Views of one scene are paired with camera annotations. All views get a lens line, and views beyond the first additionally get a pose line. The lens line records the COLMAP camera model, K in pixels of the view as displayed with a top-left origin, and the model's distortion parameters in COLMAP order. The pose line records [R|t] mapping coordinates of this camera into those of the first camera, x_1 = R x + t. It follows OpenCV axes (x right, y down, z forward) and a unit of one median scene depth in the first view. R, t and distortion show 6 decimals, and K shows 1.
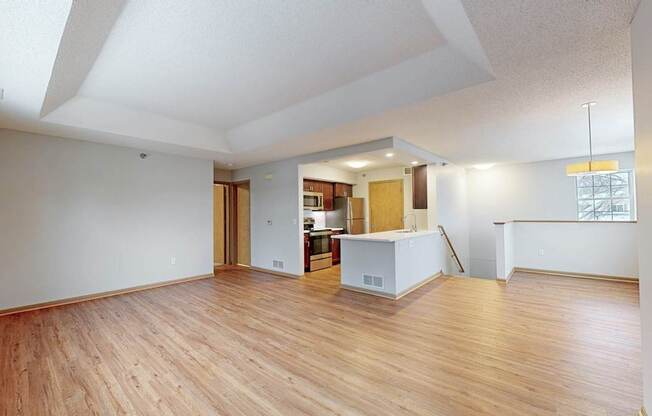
lens RADIAL K [[271.6, 0, 326.0], [0, 271.6, 208.0], [0, 0, 1]] dist [0.000768, 0.000207]
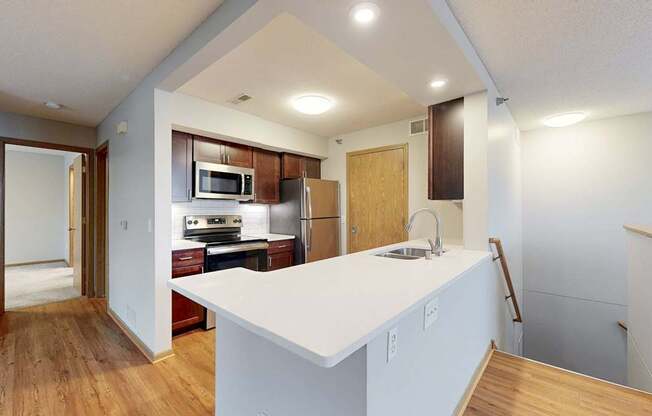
lens RADIAL K [[271.6, 0, 326.0], [0, 271.6, 208.0], [0, 0, 1]] dist [0.000768, 0.000207]
pose [[0.999816, 0.013020, -0.014111, 0.159810], [-0.012775, 0.999768, 0.017330, 0.011973], [0.014333, -0.017147, 0.999750, 0.557694]]
